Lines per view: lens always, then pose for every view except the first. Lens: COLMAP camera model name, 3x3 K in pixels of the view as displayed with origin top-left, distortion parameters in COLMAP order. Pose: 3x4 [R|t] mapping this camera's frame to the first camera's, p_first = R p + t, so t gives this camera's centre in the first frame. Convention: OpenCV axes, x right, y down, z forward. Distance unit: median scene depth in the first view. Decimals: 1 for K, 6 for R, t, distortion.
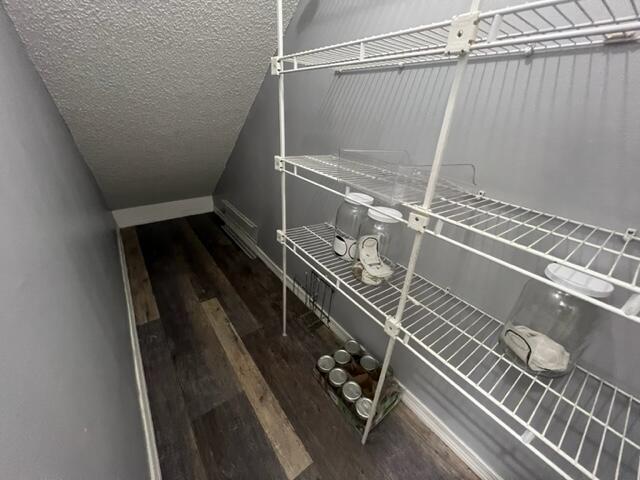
lens RADIAL K [[256.0, 0, 322.4], [0, 256.0, 241.4], [0, 0, 1]] dist [-0.002155, 0.000194]
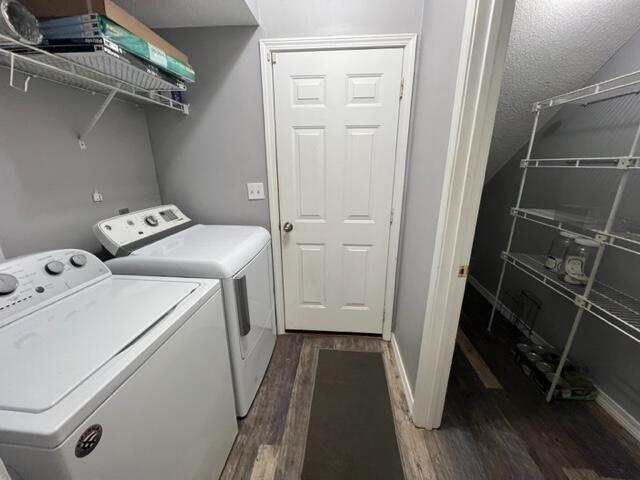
lens RADIAL K [[256.0, 0, 319.2], [0, 256.0, 240.5], [0, 0, 1]] dist [-0.002155, 0.000194]
pose [[0.737519, 0.141778, -0.660276, 0.035441], [-0.275075, 0.955999, -0.101977, 0.445854], [0.616765, 0.256835, 0.744068, -1.115782]]
